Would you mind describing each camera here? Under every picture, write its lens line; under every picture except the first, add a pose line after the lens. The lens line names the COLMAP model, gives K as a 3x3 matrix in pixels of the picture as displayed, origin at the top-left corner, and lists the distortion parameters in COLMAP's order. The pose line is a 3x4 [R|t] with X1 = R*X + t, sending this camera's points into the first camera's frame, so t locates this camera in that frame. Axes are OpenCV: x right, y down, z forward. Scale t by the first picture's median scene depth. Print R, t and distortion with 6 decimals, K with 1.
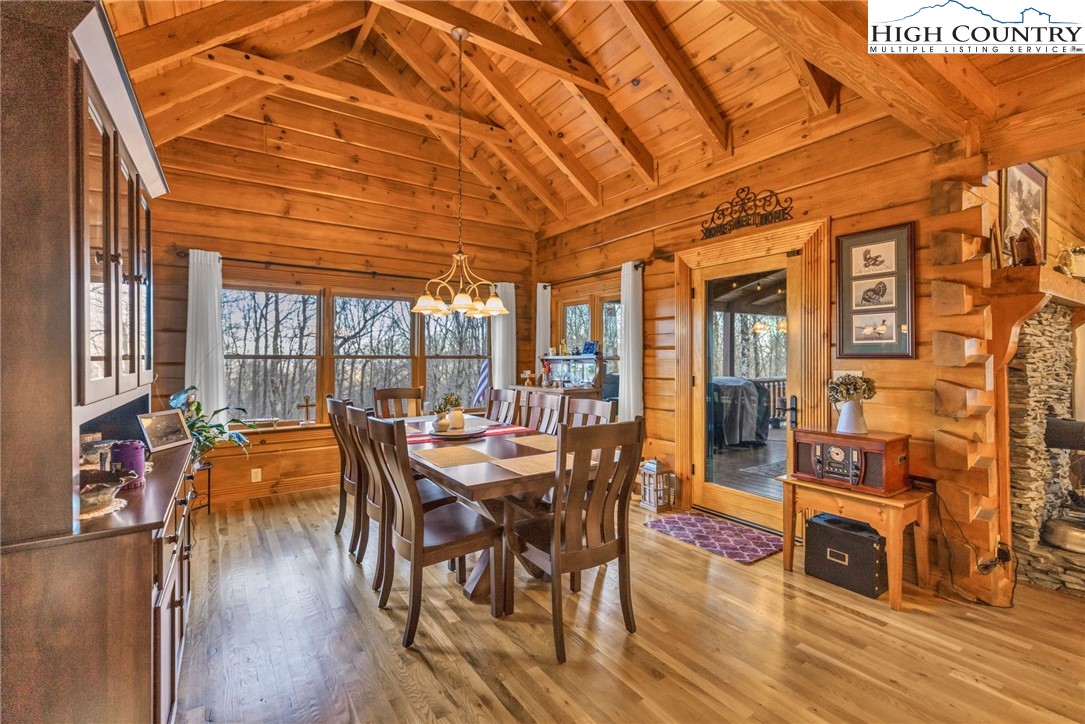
lens RADIAL K [[492.1, 0, 551.5], [0, 492.1, 352.7], [0, 0, 1]] dist [-0.002246, 0.001374]
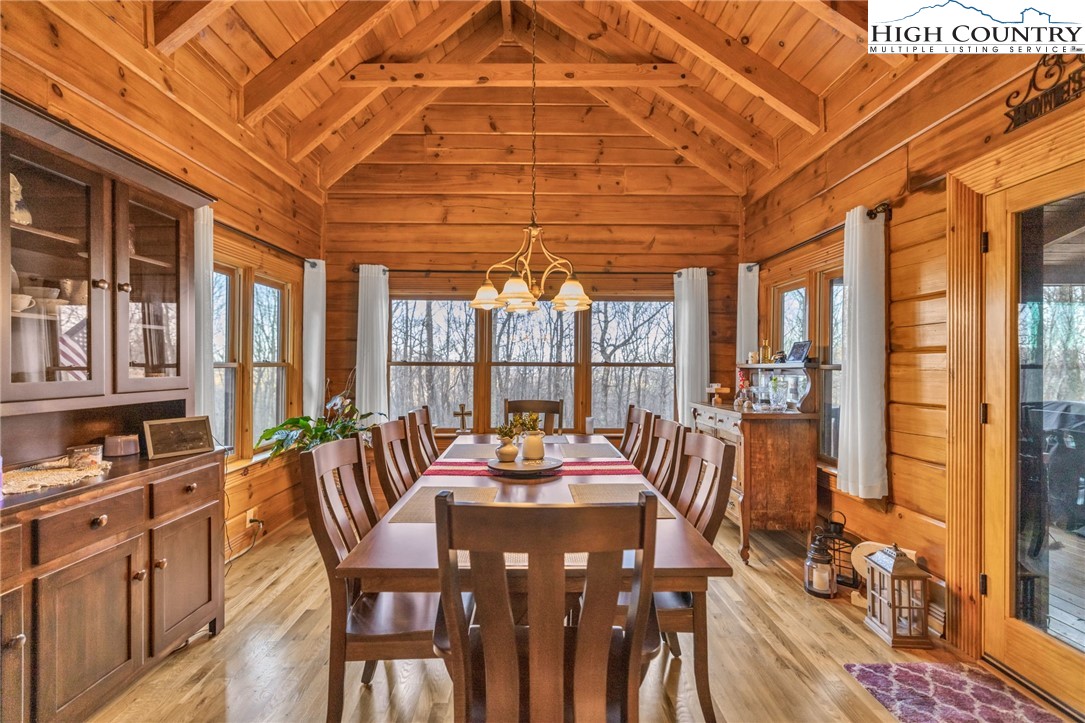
lens RADIAL K [[492.1, 0, 537.9], [0, 492.1, 362.8], [0, 0, 1]] dist [-0.002246, 0.001374]
pose [[0.820067, 0.001630, -0.572266, 0.181158], [0.001357, 0.999988, 0.004794, 0.001750], [0.572267, -0.004708, 0.820054, 0.284100]]
